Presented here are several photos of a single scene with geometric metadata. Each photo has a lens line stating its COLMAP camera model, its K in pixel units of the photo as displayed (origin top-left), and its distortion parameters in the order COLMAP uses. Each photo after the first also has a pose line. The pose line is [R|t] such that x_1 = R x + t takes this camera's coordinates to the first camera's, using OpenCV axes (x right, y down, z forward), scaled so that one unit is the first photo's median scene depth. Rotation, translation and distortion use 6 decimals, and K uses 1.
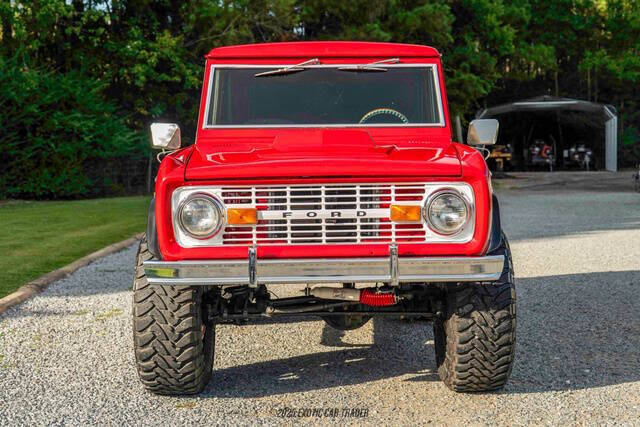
lens RADIAL K [[1057.1, 0, 341.9], [0, 1057.1, 213.0], [0, 0, 1]] dist [-0.034115, -0.045489]
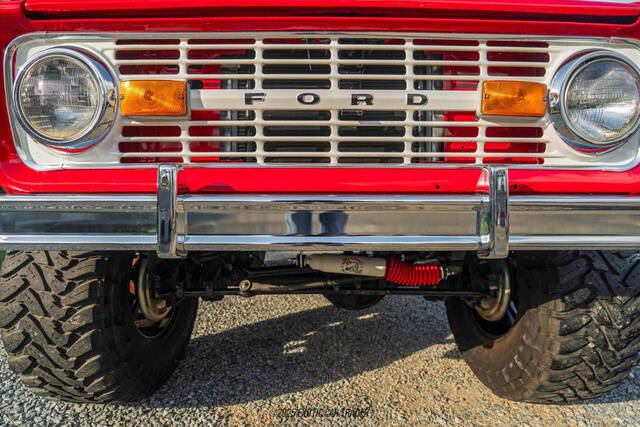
lens RADIAL K [[341.5, 0, 320.0], [0, 341.5, 213.5], [0, 0, 1]] dist [-0.024014, 0.001491]
pose [[0.999898, 0.014190, -0.001640, -0.022630], [-0.014215, 0.999773, -0.015894, 0.052896], [0.001414, 0.015915, 0.999872, 0.850650]]
